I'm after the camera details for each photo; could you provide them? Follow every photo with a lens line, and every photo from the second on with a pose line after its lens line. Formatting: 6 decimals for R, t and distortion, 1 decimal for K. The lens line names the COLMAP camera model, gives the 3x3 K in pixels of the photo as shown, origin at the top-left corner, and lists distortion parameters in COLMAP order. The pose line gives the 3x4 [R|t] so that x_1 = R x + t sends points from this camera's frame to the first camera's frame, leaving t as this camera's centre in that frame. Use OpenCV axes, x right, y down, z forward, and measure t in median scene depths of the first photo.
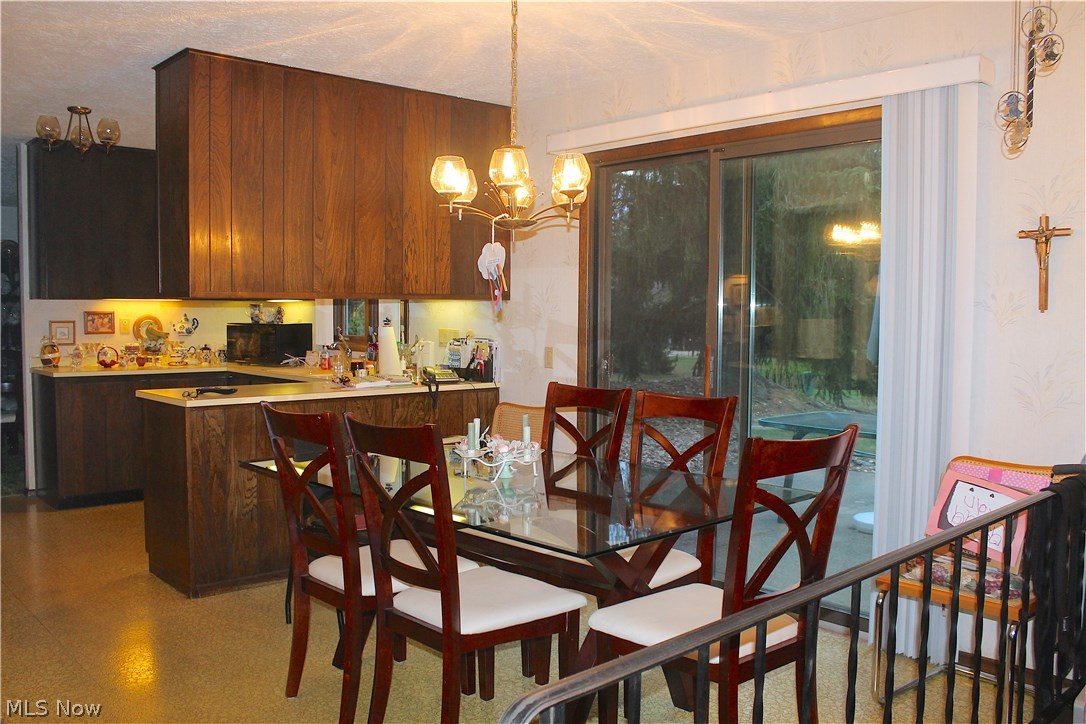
lens RADIAL K [[923.4, 0, 543.0], [0, 923.4, 362.0], [0, 0, 1]] dist [-0.160851, 0.147388]
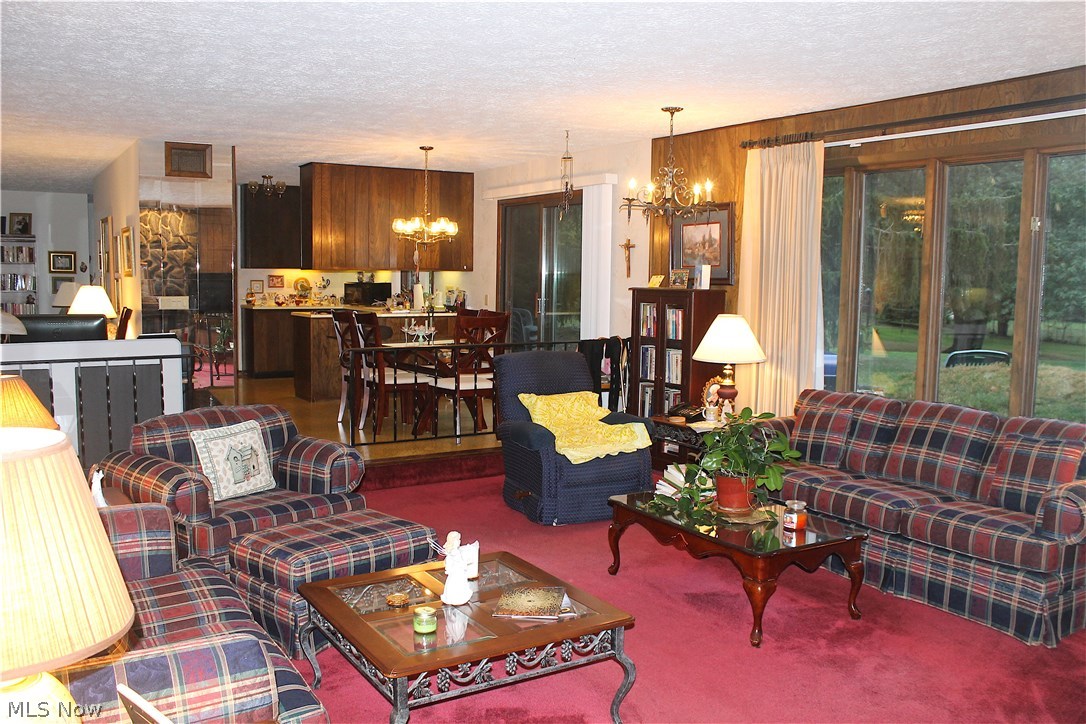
lens RADIAL K [[923.4, 0, 543.0], [0, 923.4, 362.0], [0, 0, 1]] dist [-0.160851, 0.147388]
pose [[0.983930, 0.025865, -0.176670, 0.398120], [-0.019470, 0.999094, 0.037834, 0.042535], [0.177488, -0.033786, 0.983543, -0.786807]]
